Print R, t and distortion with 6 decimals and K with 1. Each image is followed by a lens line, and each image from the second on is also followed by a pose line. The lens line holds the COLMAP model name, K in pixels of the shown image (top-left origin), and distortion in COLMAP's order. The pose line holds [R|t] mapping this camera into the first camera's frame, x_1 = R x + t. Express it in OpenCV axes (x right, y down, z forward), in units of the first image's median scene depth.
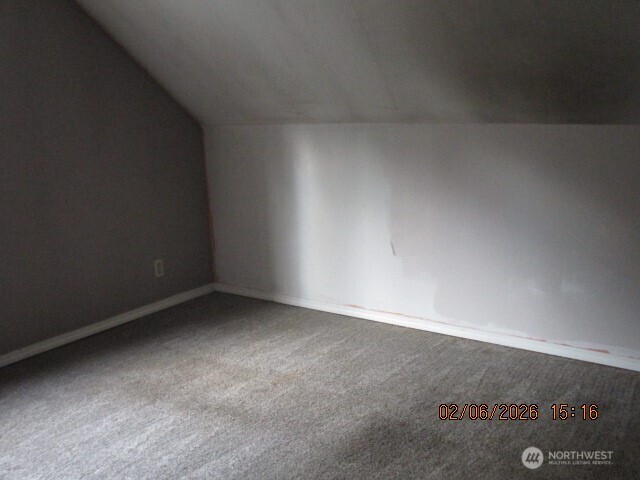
lens RADIAL K [[700.7, 0, 321.9], [0, 700.7, 222.3], [0, 0, 1]] dist [-0.026700, 0.020390]
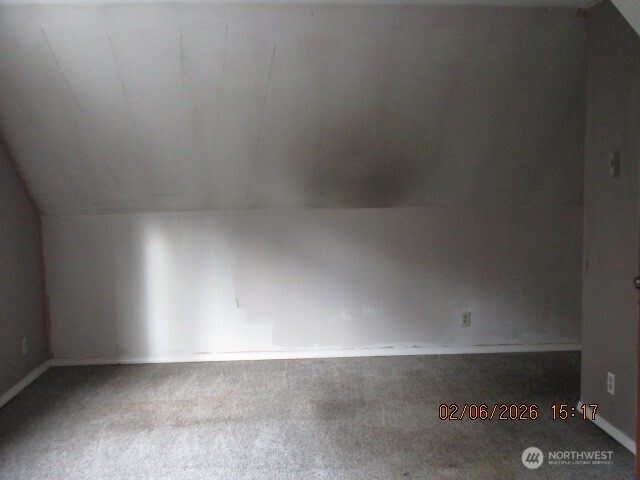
lens RADIAL K [[700.7, 0, 321.9], [0, 700.7, 222.3], [0, 0, 1]] dist [-0.026700, 0.020390]
pose [[0.775528, -0.017802, 0.631062, -0.622722], [0.107818, 0.988652, -0.104610, 0.043540], [-0.622038, 0.149168, 0.768646, -0.159631]]
